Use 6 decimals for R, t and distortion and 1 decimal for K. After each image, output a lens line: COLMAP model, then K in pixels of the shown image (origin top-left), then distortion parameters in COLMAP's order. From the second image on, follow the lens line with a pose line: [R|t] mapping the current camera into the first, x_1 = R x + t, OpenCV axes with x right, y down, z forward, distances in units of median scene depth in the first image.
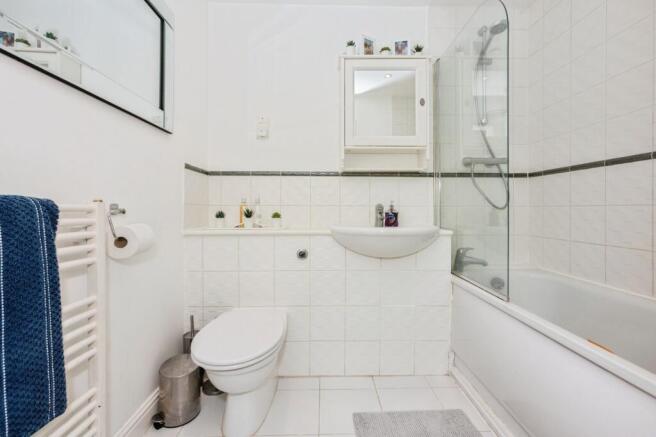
lens RADIAL K [[283.3, 0, 329.2], [0, 283.3, 211.4], [0, 0, 1]] dist [-0.004327, 0.001980]
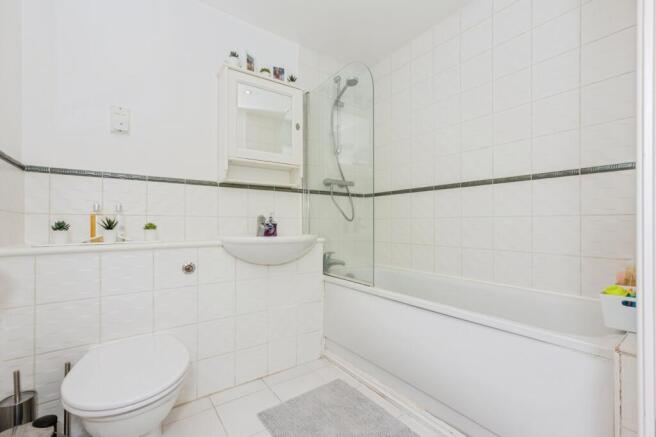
lens RADIAL K [[283.3, 0, 328.2], [0, 283.3, 222.5], [0, 0, 1]] dist [-0.004327, 0.001980]
pose [[0.822283, 0.001966, 0.569076, -0.223779], [-0.001131, 0.999998, -0.001820, 0.002132], [-0.569078, 0.000853, 0.822283, -0.012229]]
